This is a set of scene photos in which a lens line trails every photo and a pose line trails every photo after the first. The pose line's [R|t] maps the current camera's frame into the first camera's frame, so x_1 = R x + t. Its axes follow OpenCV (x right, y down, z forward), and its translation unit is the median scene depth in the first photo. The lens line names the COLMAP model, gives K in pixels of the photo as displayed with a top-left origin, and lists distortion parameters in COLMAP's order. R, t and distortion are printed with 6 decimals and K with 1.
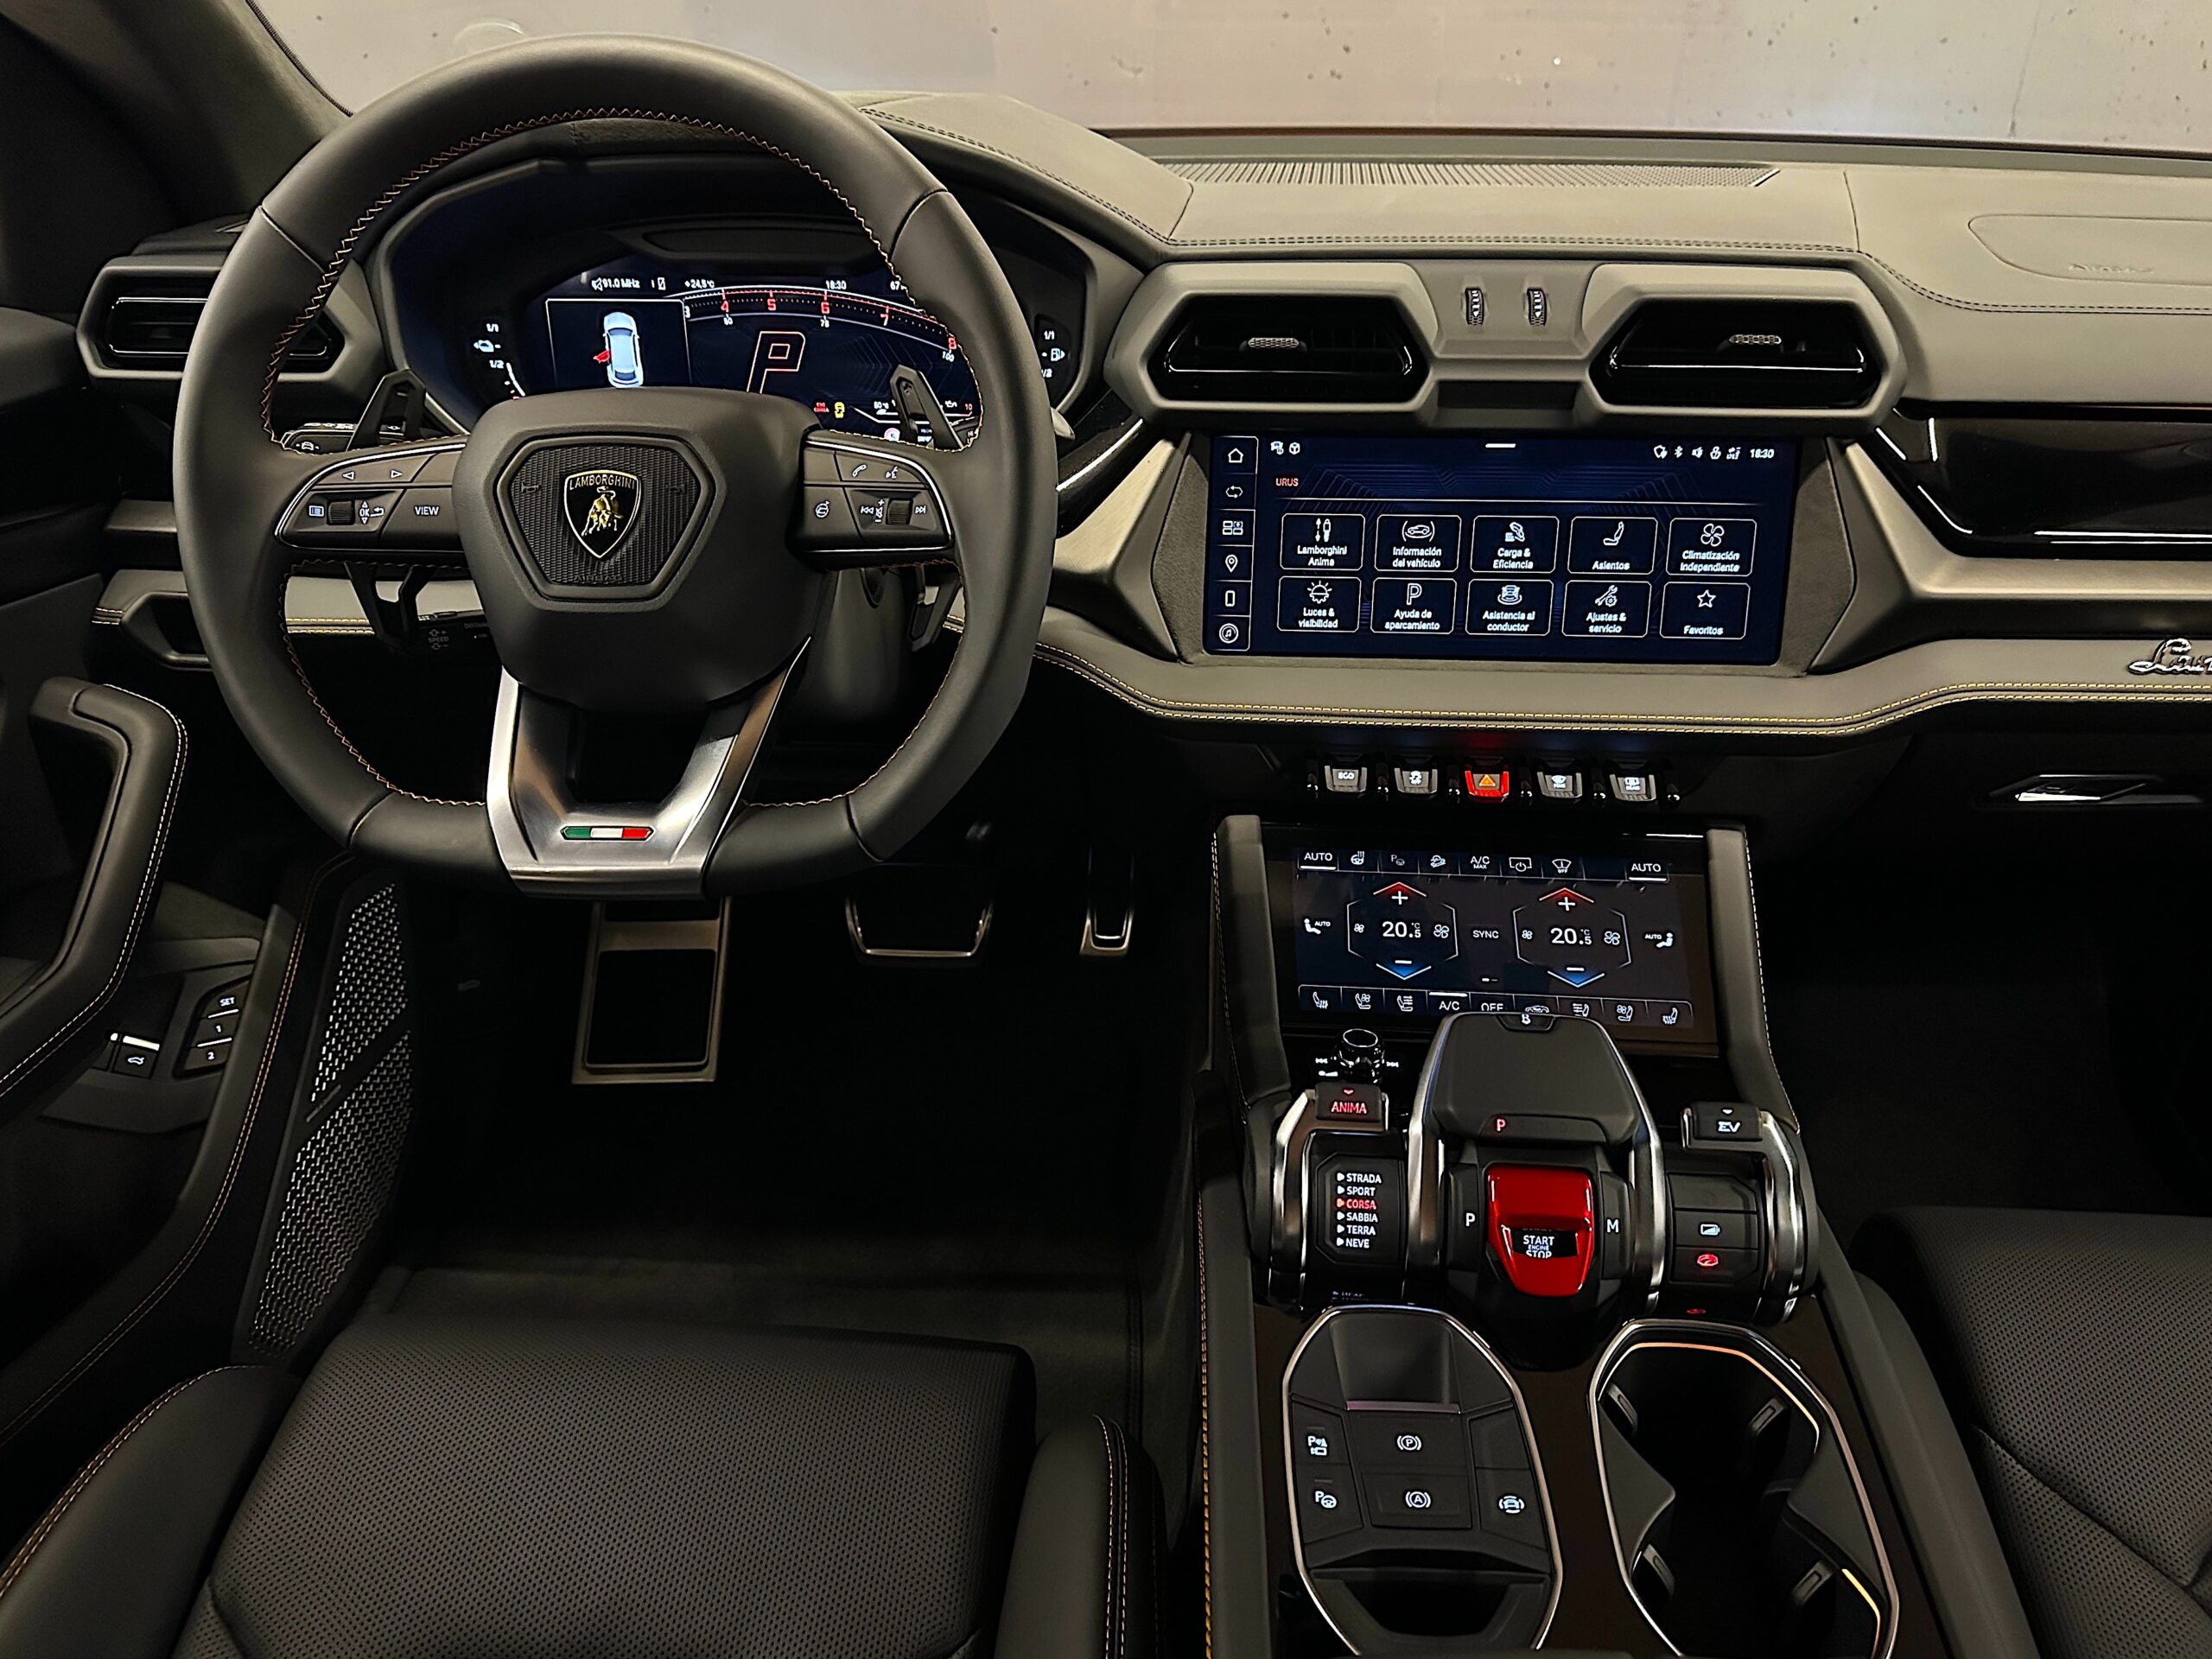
lens RADIAL K [[1641.3, 0, 1103.6], [0, 1641.3, 847.5], [0, 0, 1]] dist [0.181622, -0.461304]
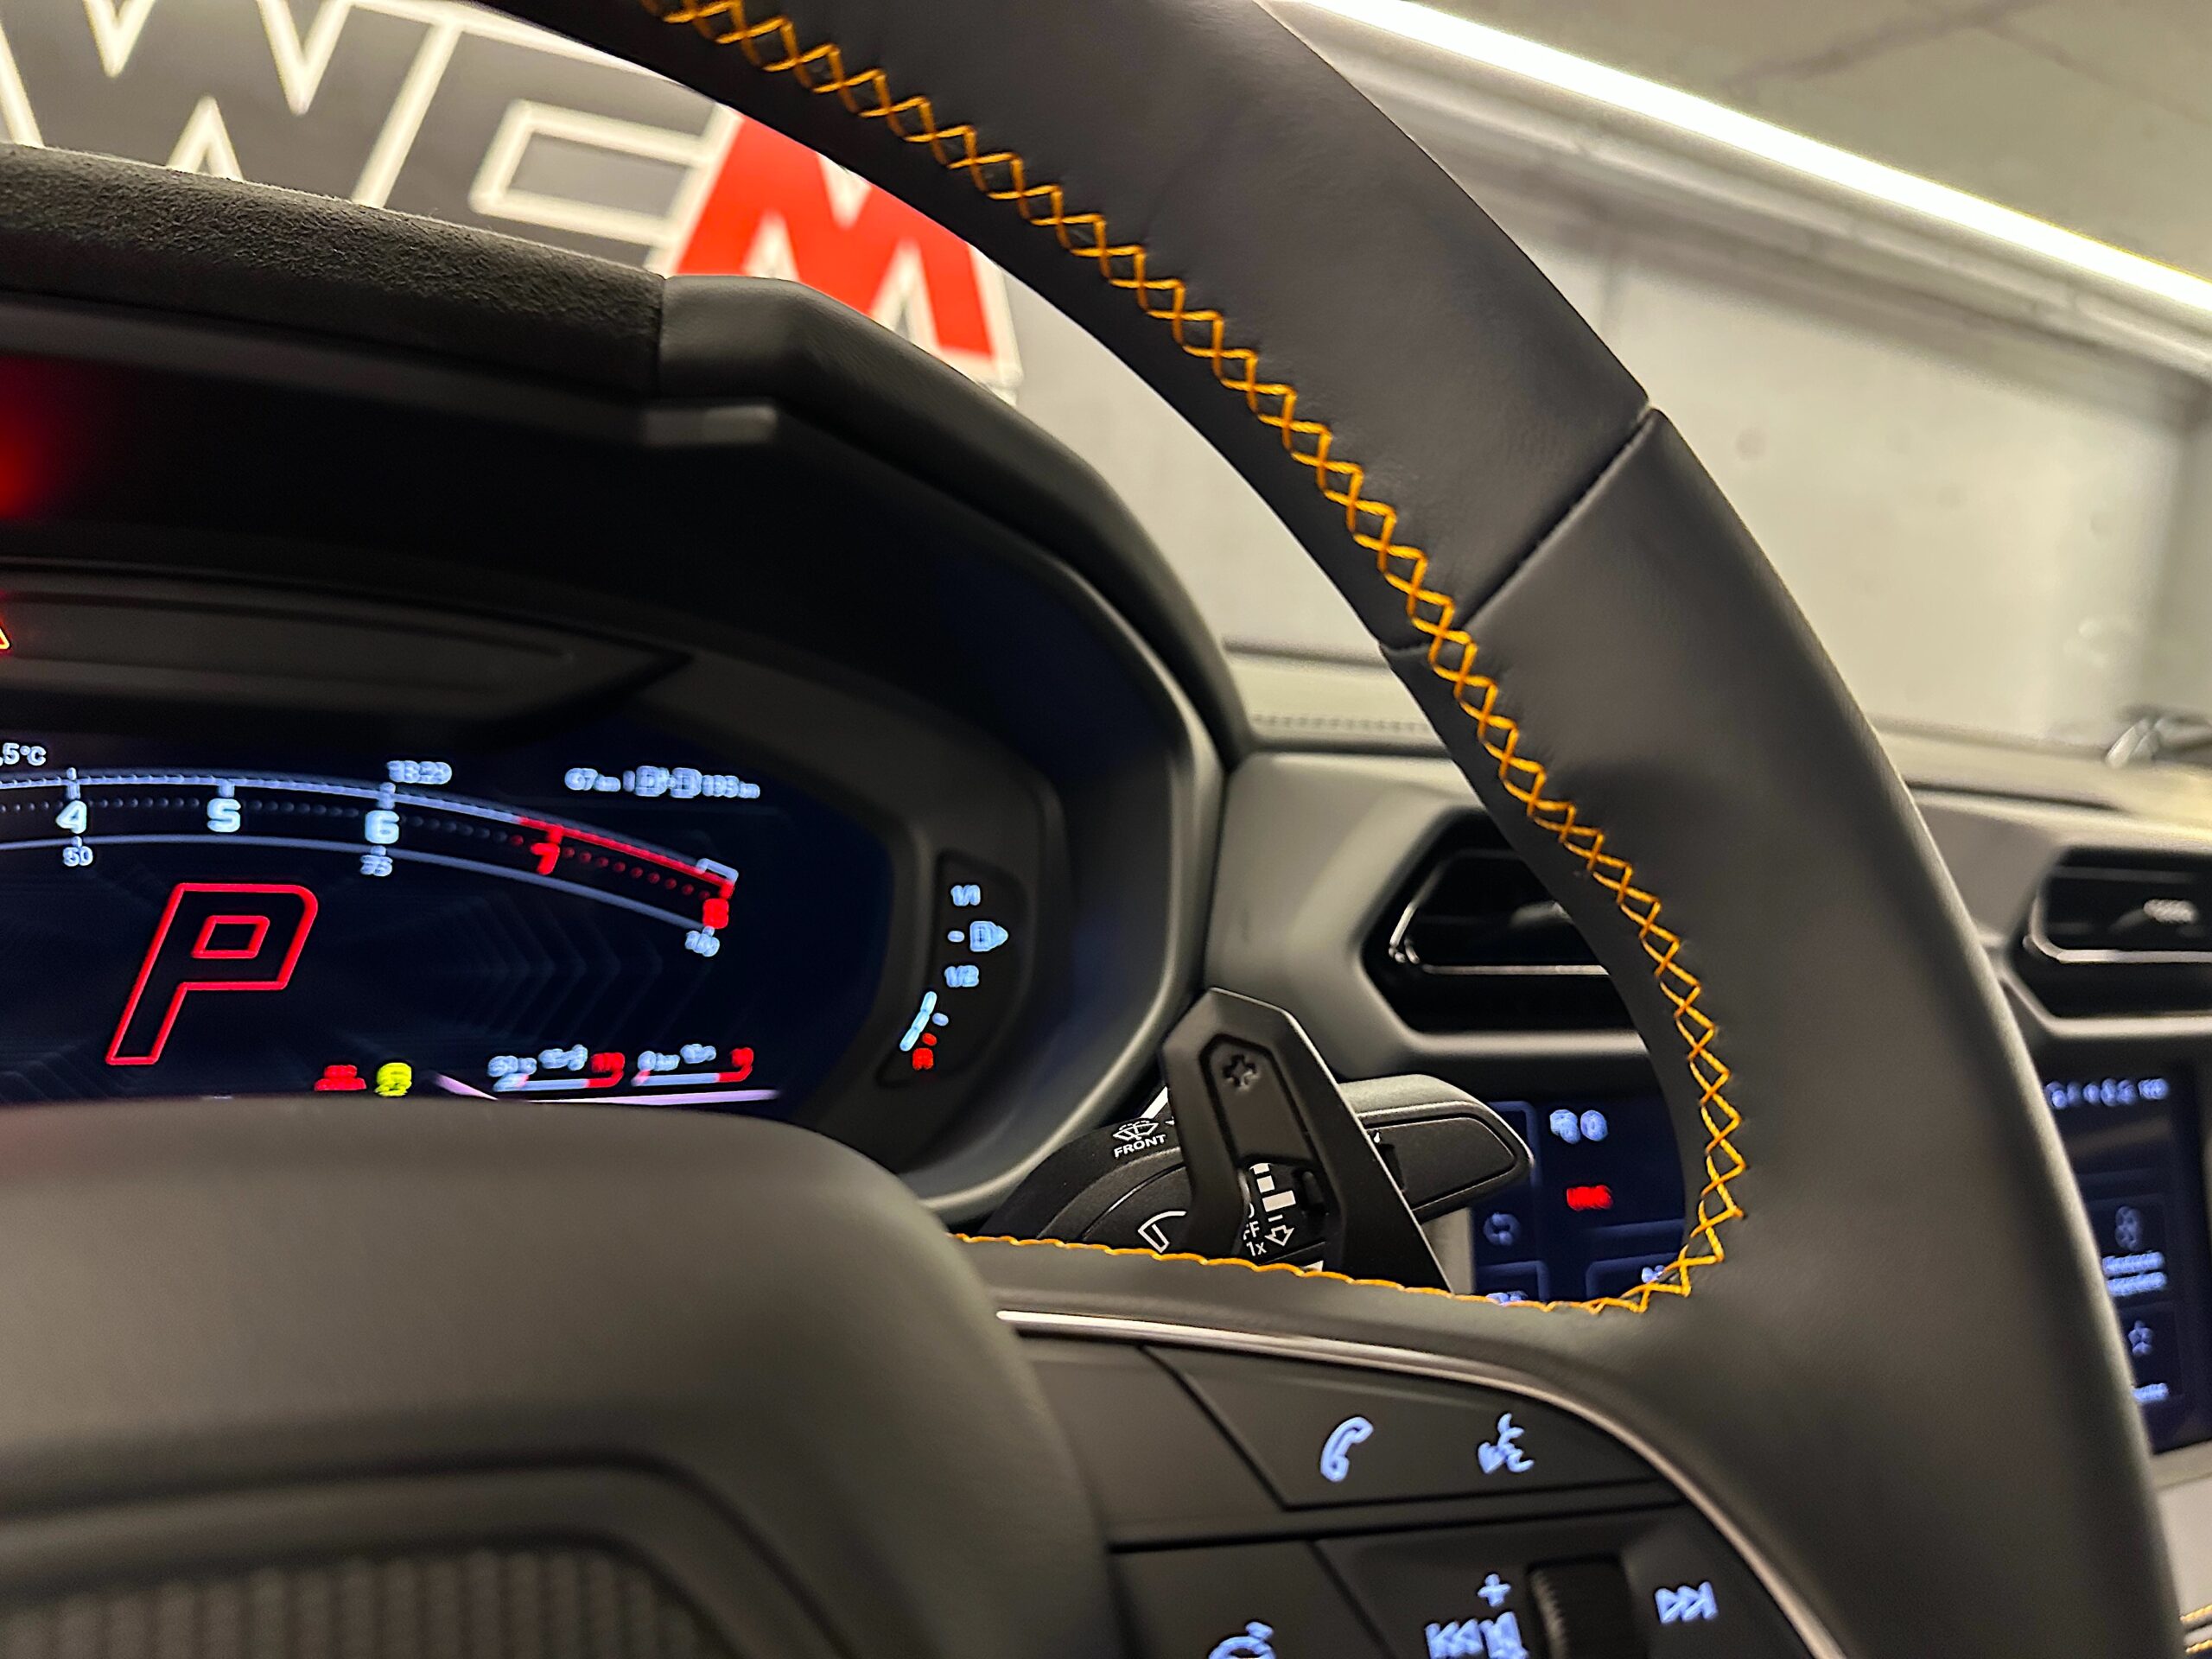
lens RADIAL K [[1641.3, 0, 1103.6], [0, 1641.3, 847.5], [0, 0, 1]] dist [0.181622, -0.461304]
pose [[0.851799, 0.024179, 0.523311, -0.243225], [0.152313, 0.944350, -0.291554, -0.197940], [-0.501238, 0.328052, 0.800714, 0.663842]]
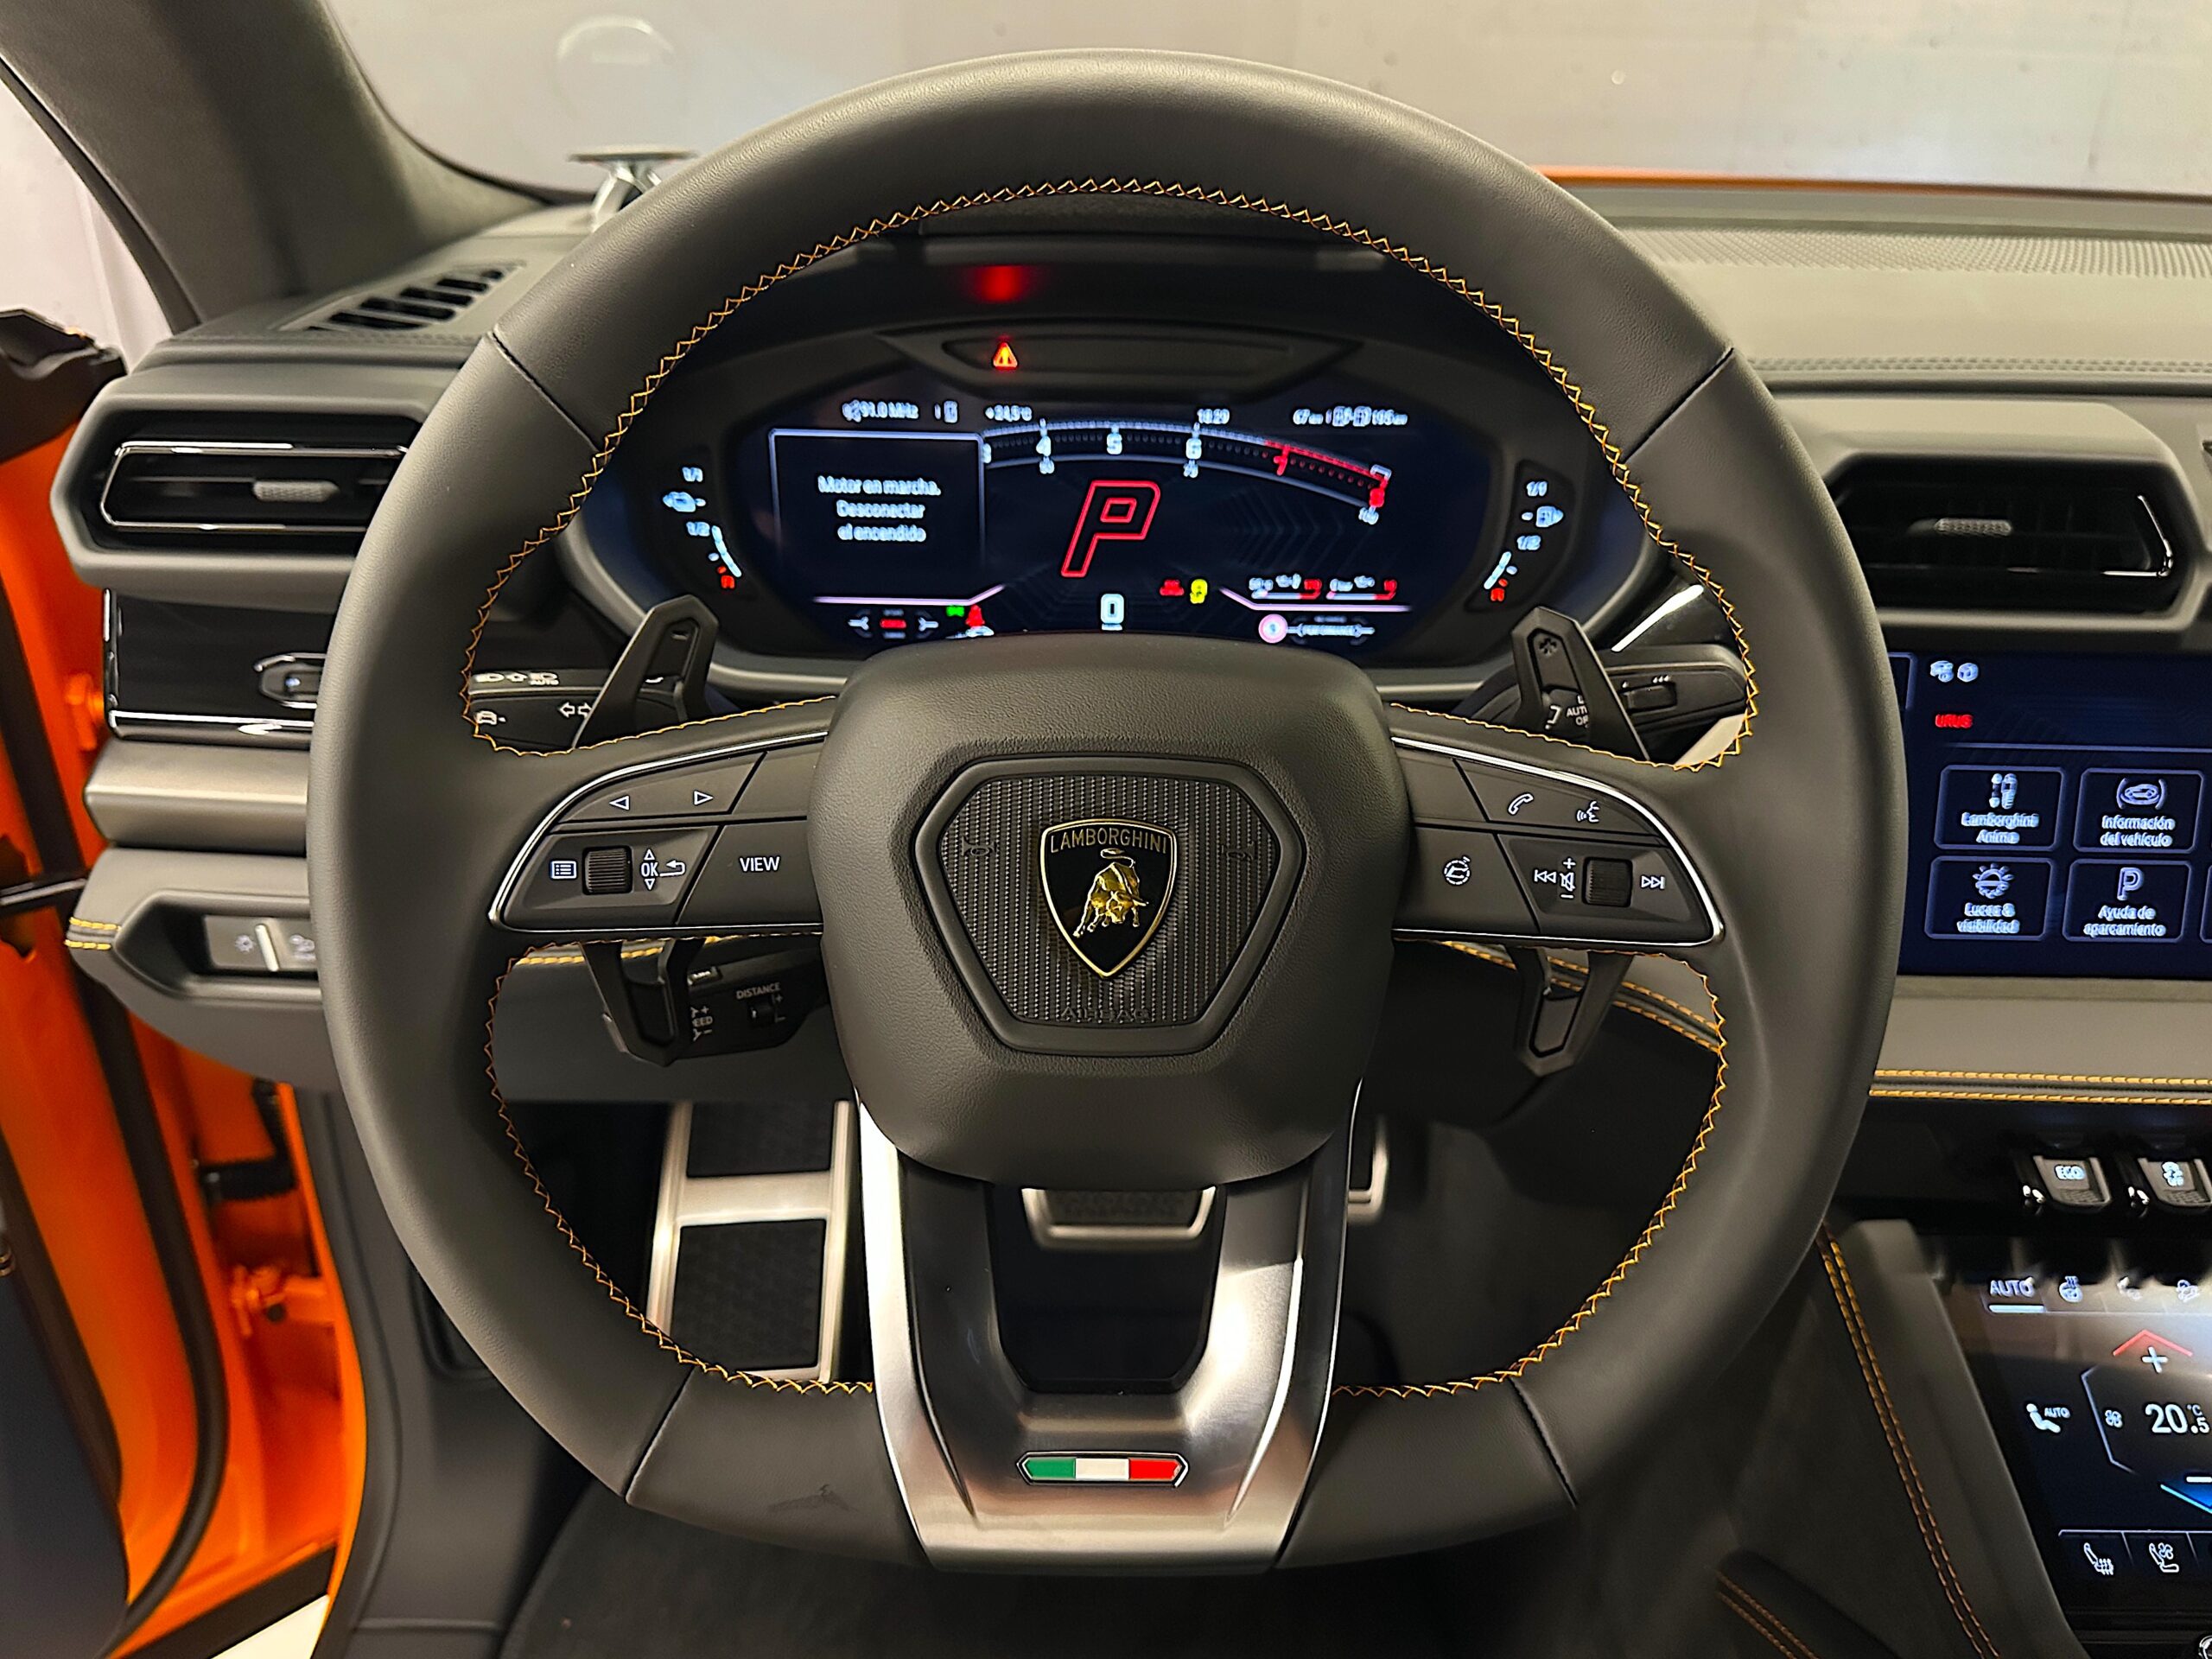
lens RADIAL K [[1719.4, 0, 1106.0], [0, 1719.4, 829.5], [0, 0, 1]] dist [0.200731, -0.383414]
pose [[0.997180, -0.013504, 0.073827, -0.276503], [0.014573, 0.999796, -0.013962, -0.171492], [-0.073623, 0.014998, 0.997173, 0.323470]]
